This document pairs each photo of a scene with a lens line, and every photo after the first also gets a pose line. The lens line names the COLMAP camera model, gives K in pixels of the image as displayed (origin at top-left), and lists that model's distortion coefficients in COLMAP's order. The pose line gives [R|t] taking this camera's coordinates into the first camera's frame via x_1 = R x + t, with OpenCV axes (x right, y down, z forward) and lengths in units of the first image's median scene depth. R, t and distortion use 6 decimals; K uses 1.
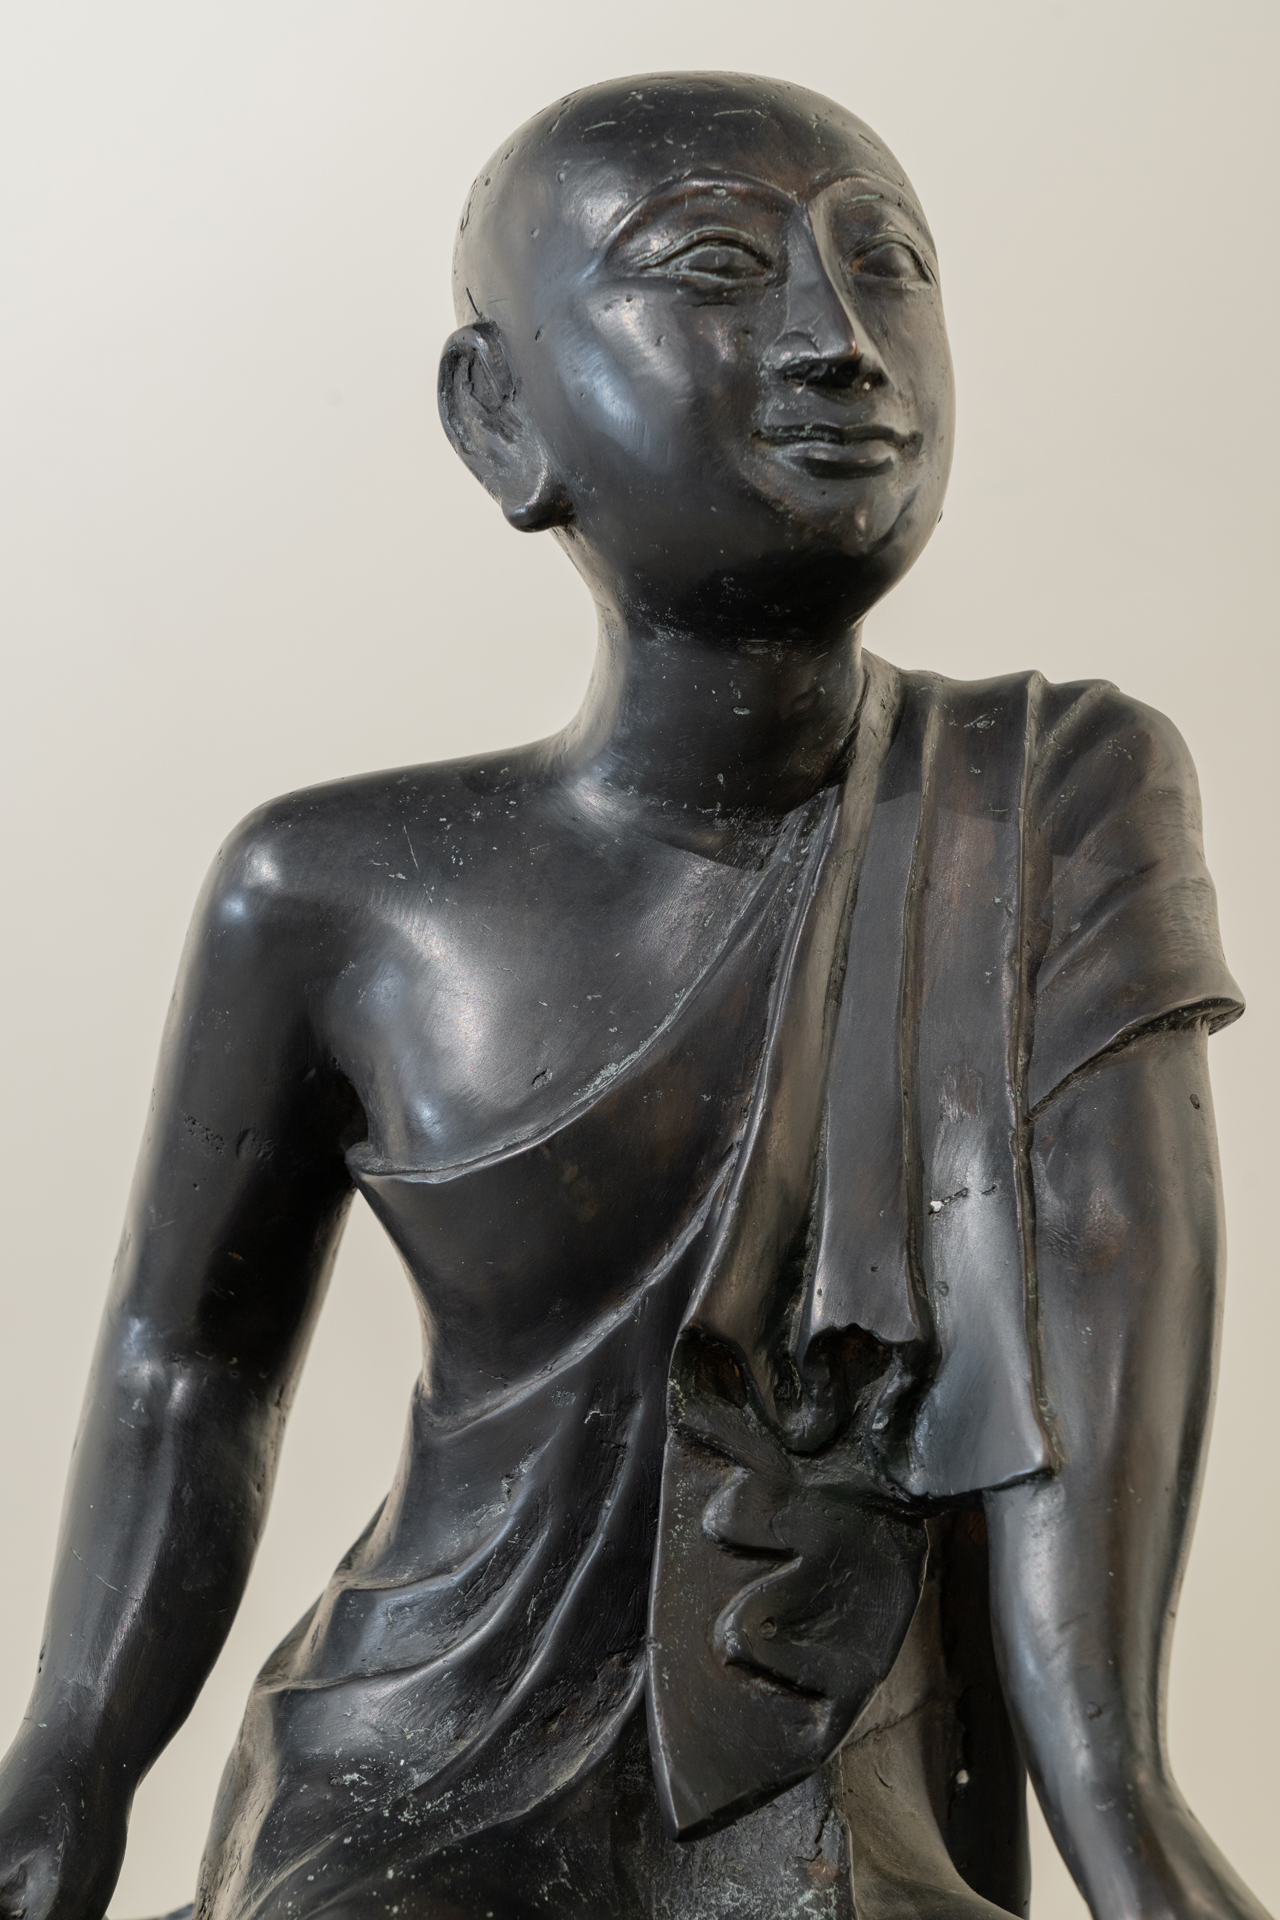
lens RADIAL K [[4164.9, 0, 640.0], [0, 4164.9, 960.0], [0, 0, 1]] dist [0.057907, 0.240732]
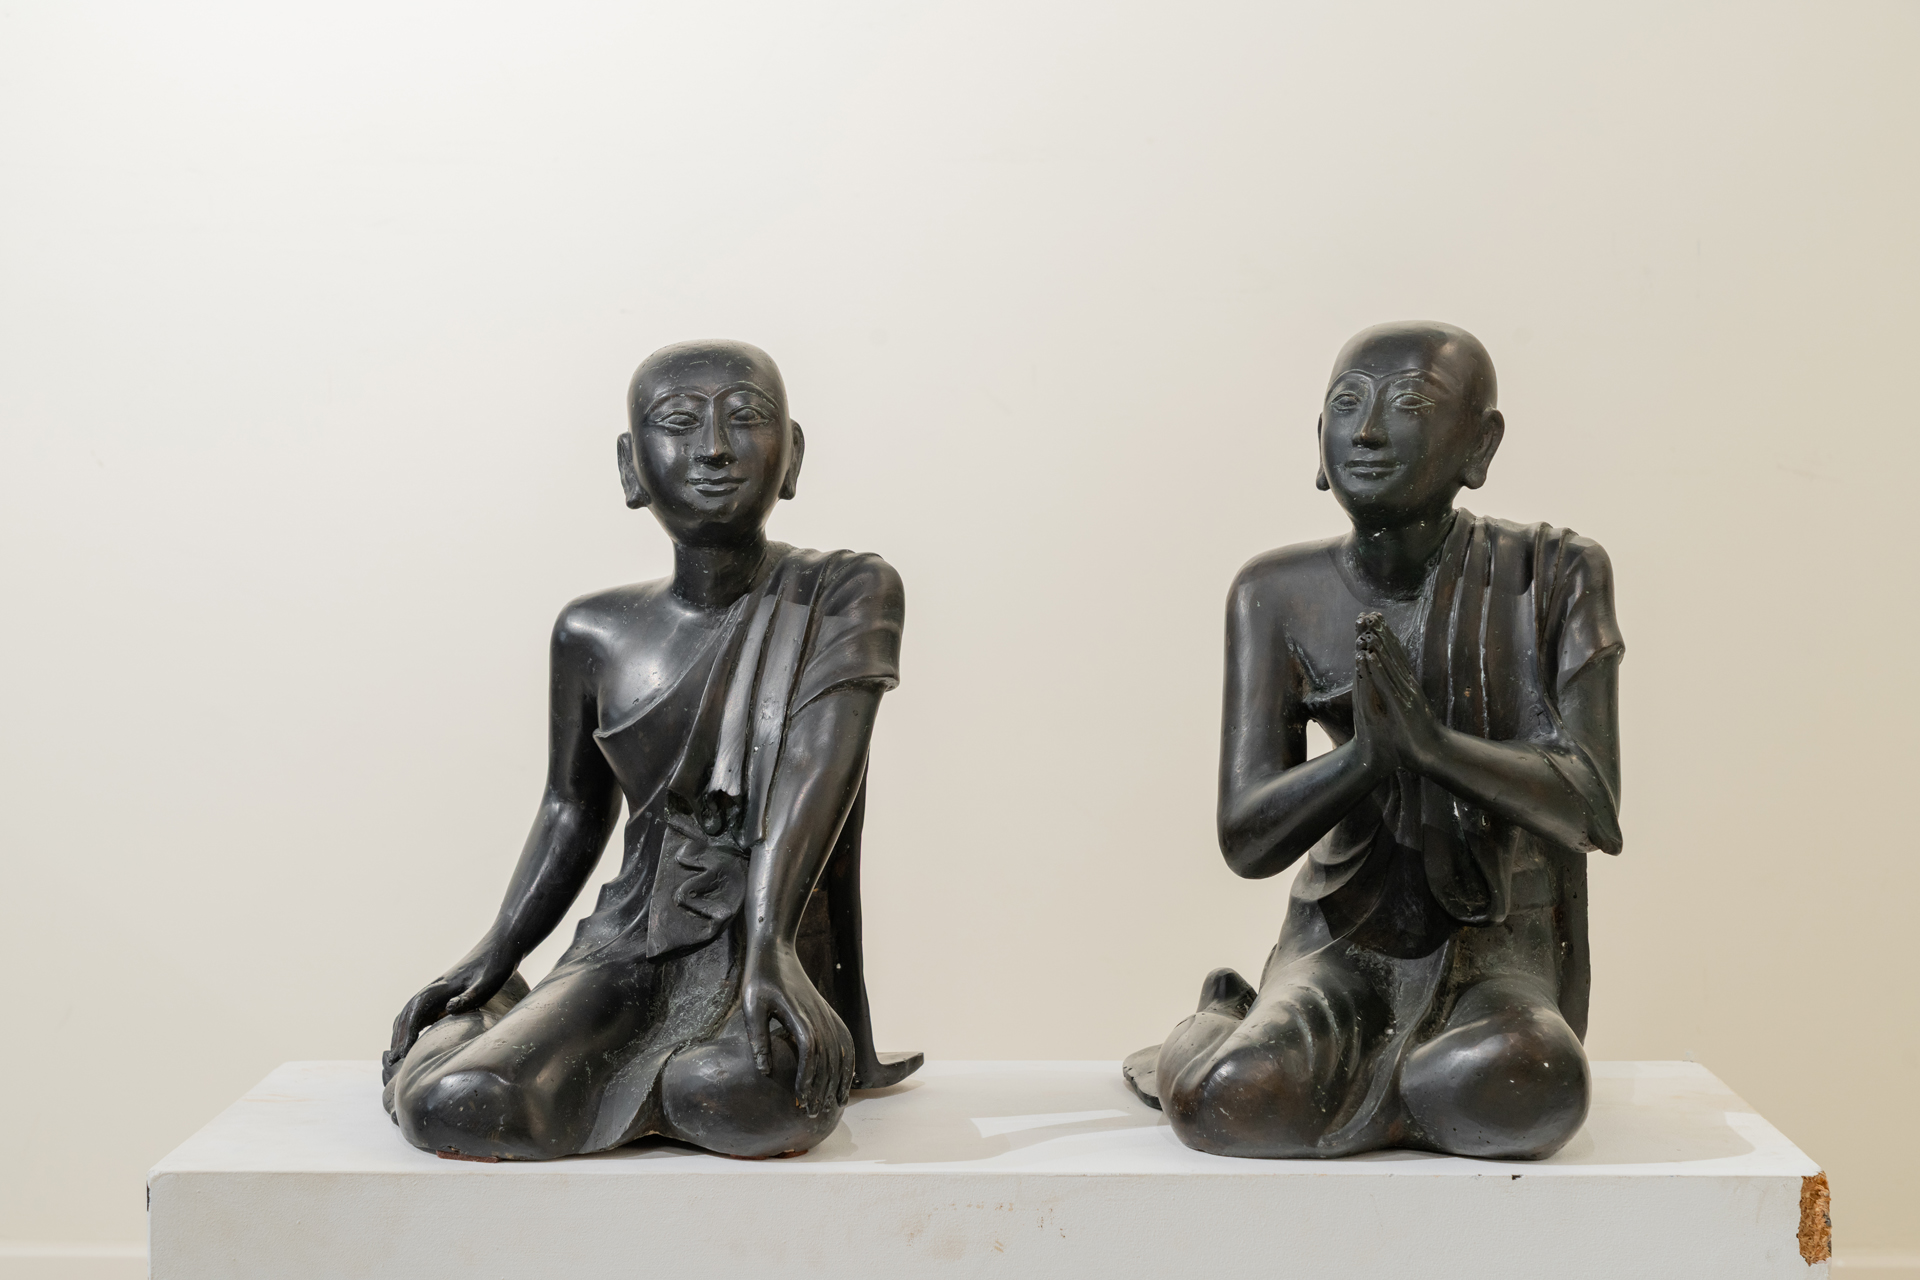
lens RADIAL K [[4164.9, 0, 960.0], [0, 4164.9, 640.0], [0, 0, 1]] dist [0.057907, 0.240732]
pose [[0.953435, 0.012091, -0.301356, 1.061847], [-0.001586, 0.999383, 0.035078, -0.115697], [0.301594, -0.032967, 0.952866, -1.666641]]
